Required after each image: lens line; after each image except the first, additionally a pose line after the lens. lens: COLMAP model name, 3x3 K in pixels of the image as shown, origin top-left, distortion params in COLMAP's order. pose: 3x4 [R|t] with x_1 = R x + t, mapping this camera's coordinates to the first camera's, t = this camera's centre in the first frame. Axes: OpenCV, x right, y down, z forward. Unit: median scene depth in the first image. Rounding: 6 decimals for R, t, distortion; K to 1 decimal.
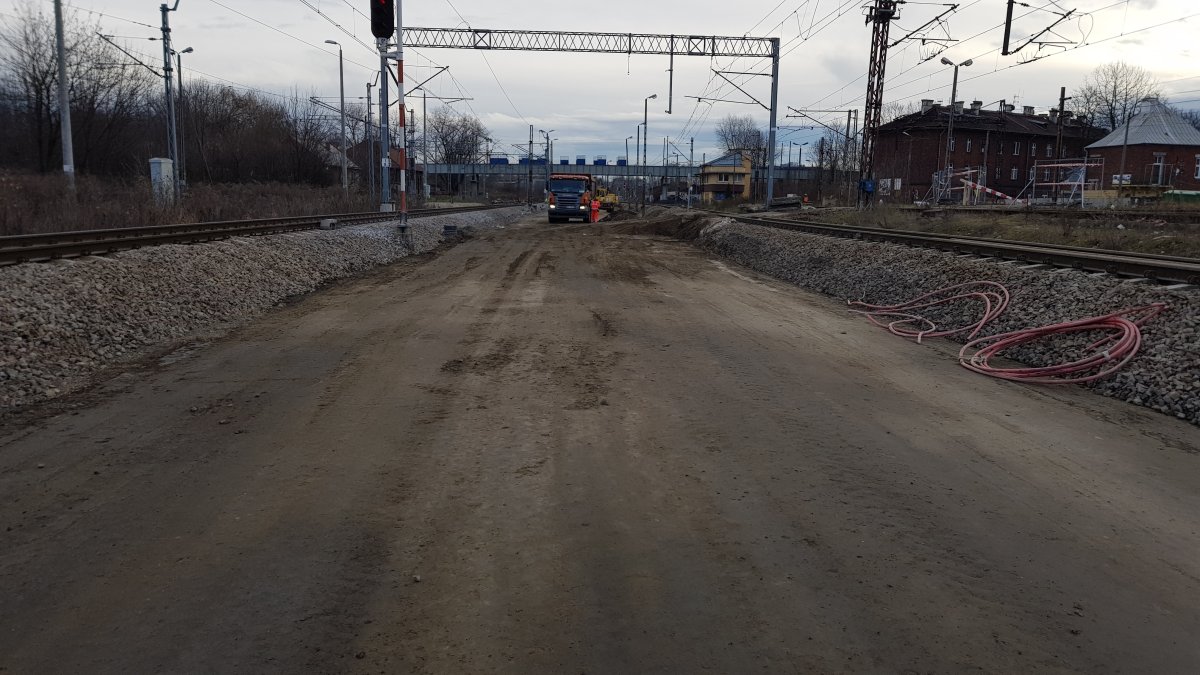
lens RADIAL K [[917.6, 0, 600.0], [0, 917.6, 337.5], [0, 0, 1]] dist [0.008742, 0.002943]
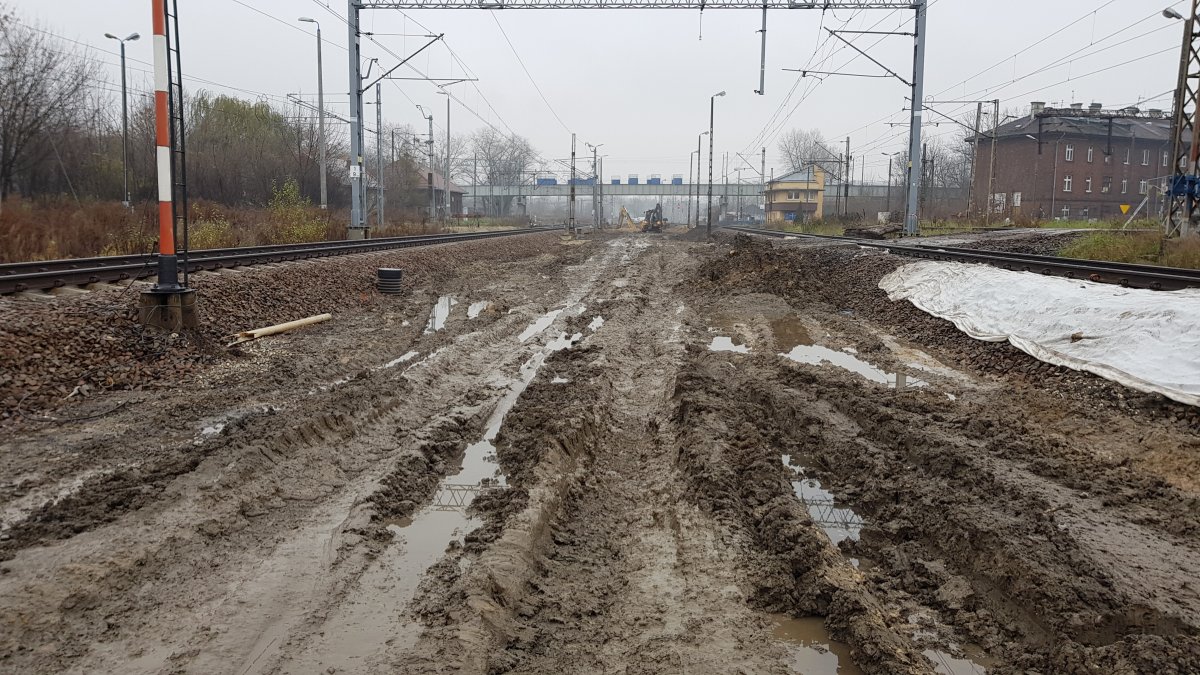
lens RADIAL K [[909.9, 0, 600.0], [0, 909.9, 337.5], [0, 0, 1]] dist [-0.008003, -0.004296]
pose [[0.998323, -0.001422, -0.057876, -0.001926], [0.000132, 0.999752, -0.022288, -0.017739], [0.057894, 0.022243, 0.998075, 0.119662]]
